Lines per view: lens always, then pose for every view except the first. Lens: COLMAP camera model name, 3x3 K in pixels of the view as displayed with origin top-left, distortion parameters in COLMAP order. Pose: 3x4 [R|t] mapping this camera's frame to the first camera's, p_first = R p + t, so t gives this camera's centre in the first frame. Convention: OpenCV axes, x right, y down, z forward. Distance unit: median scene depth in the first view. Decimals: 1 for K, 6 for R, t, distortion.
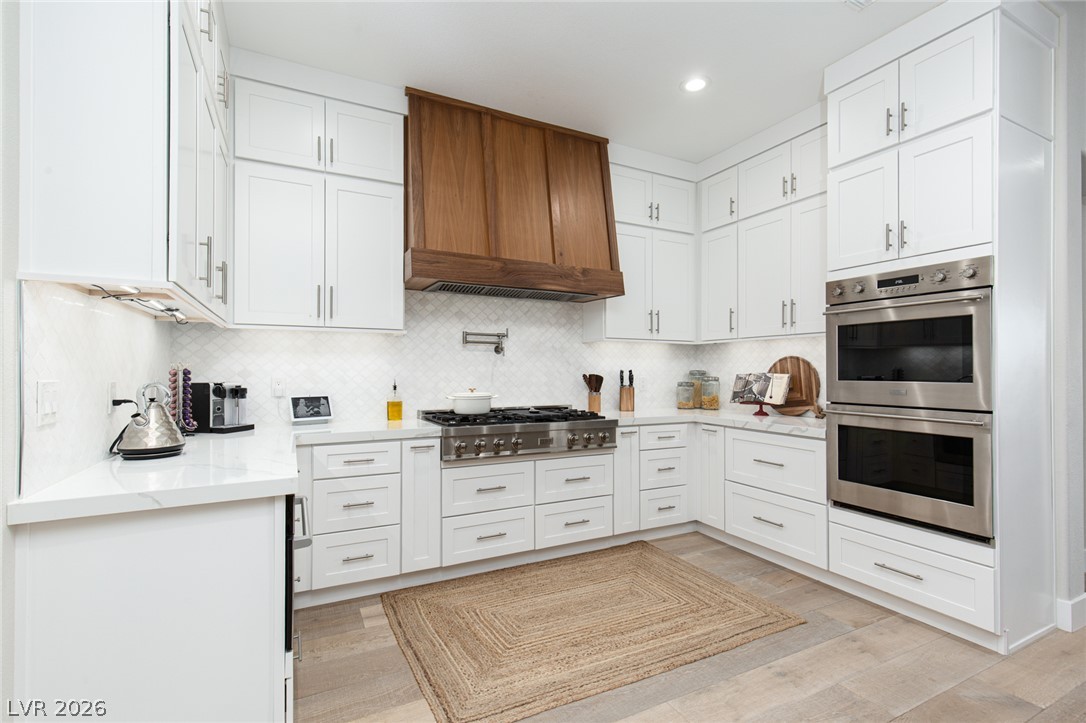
lens RADIAL K [[492.6, 0, 537.3], [0, 492.6, 365.0], [0, 0, 1]] dist [0.022489, -0.000553]
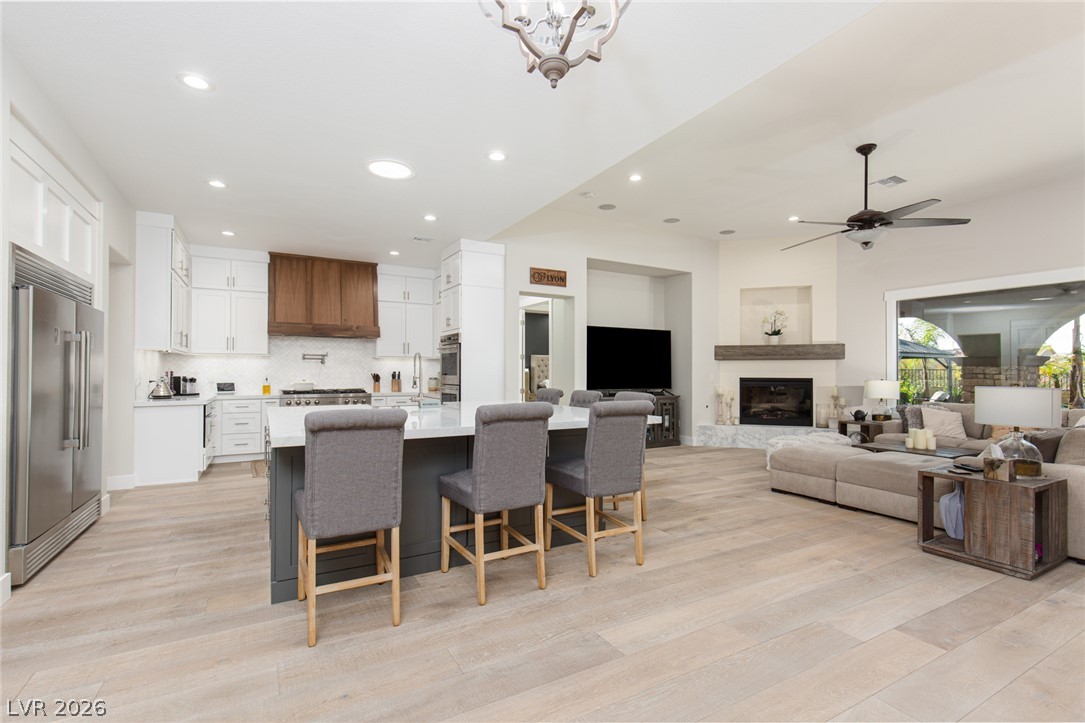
lens RADIAL K [[492.2, 0, 550.1], [0, 492.2, 366.9], [0, 0, 1]] dist [0.022489, -0.000553]
pose [[0.997867, 0.003252, 0.065205, 0.867923], [-0.003261, 0.999995, 0.000028, -0.014788], [-0.065205, -0.000241, 0.997872, -1.363740]]
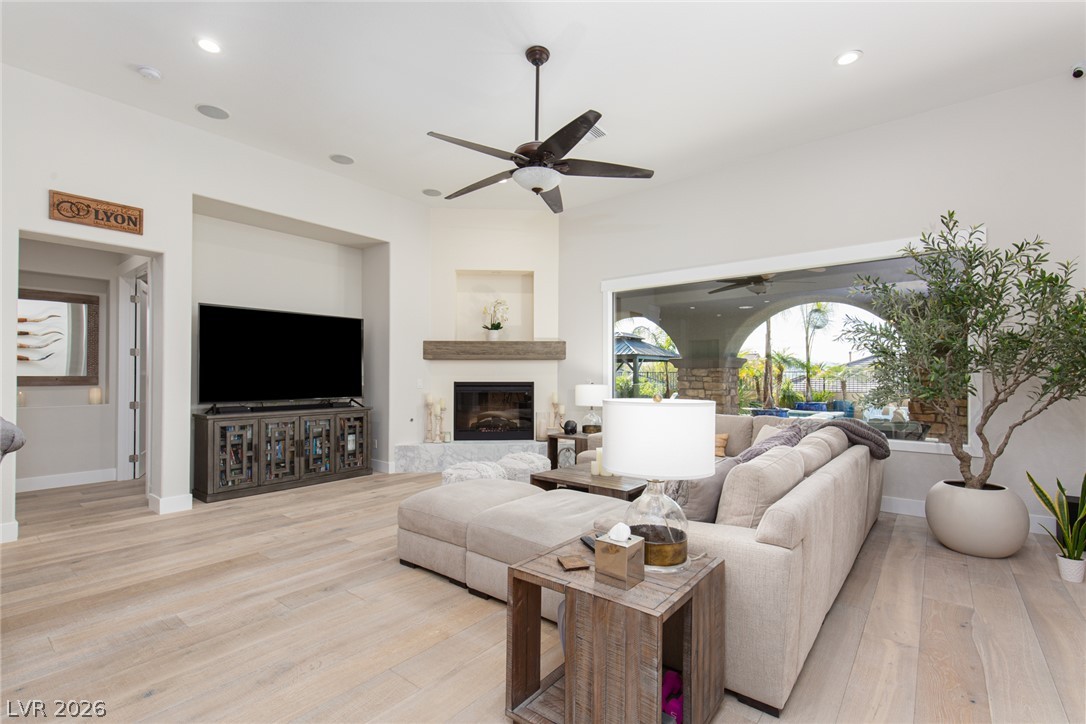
lens RADIAL K [[492.6, 0, 549.1], [0, 492.6, 367.5], [0, 0, 1]] dist [0.022489, -0.000553]
pose [[0.906267, 0.006849, 0.422651, 1.612689], [-0.004817, 0.999971, -0.005877, -0.010983], [-0.422679, 0.003290, 0.906274, -0.802405]]
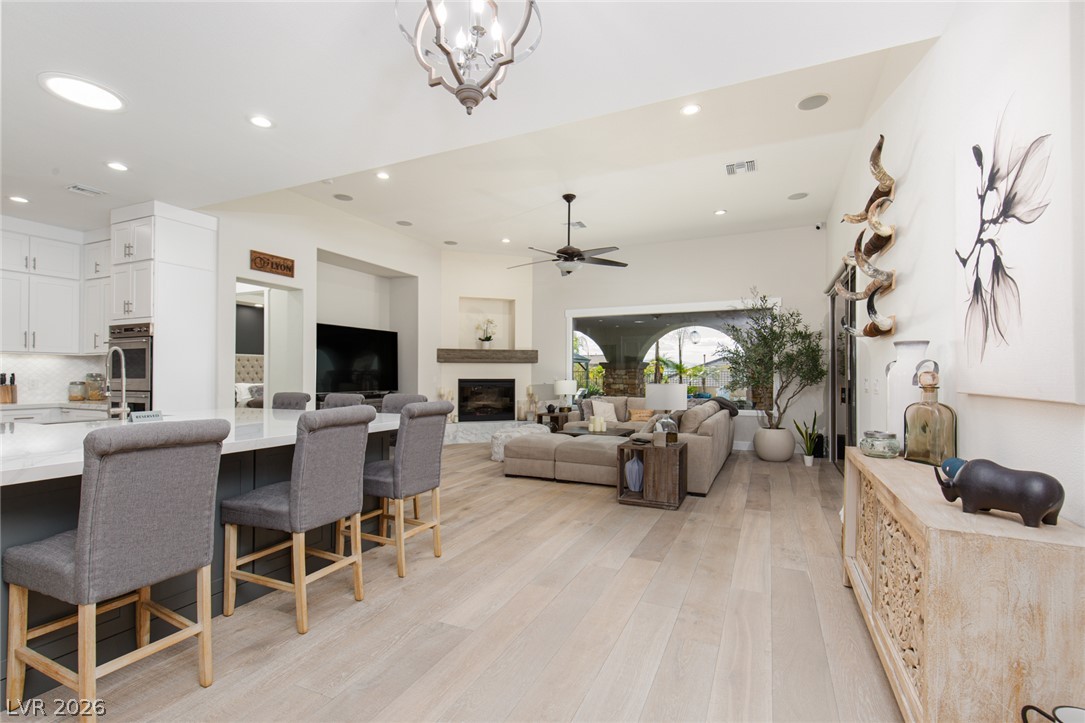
lens RADIAL K [[492.2, 0, 552.2], [0, 492.2, 368.1], [0, 0, 1]] dist [0.022489, -0.000553]
pose [[0.772799, 0.009918, 0.634574, 0.630850], [-0.009319, 0.999947, -0.004280, -0.015355], [-0.634583, -0.002606, 0.772850, -1.346354]]
